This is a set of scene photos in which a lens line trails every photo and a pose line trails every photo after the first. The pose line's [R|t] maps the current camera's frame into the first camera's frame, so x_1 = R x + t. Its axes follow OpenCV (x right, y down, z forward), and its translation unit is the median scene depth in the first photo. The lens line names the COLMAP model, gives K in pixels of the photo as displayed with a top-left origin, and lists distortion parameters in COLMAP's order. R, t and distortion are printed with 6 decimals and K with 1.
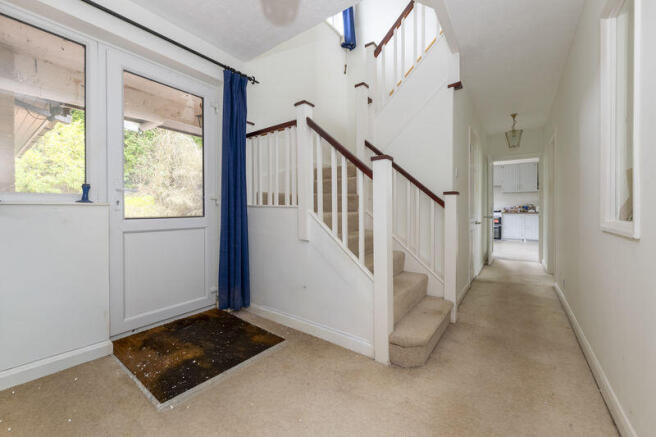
lens RADIAL K [[262.0, 0, 326.7], [0, 262.0, 211.5], [0, 0, 1]] dist [0.001983, -0.000171]
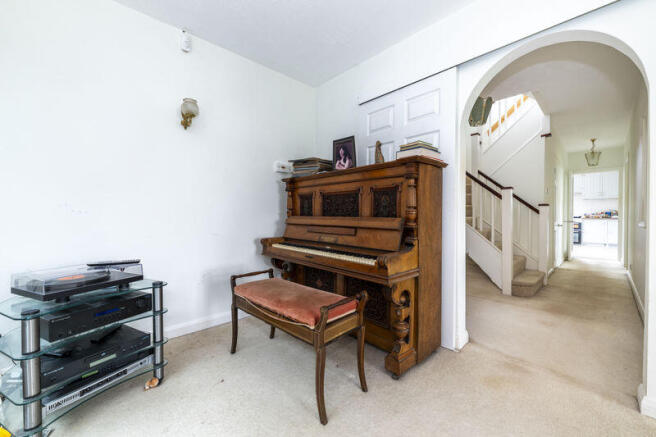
lens RADIAL K [[262.0, 0, 330.2], [0, 262.0, 220.3], [0, 0, 1]] dist [0.001983, -0.000171]
pose [[0.984017, 0.002240, -0.178059, -0.295444], [-0.000429, 0.999948, 0.010205, 0.004386], [0.178073, -0.009965, 0.983967, -0.456872]]
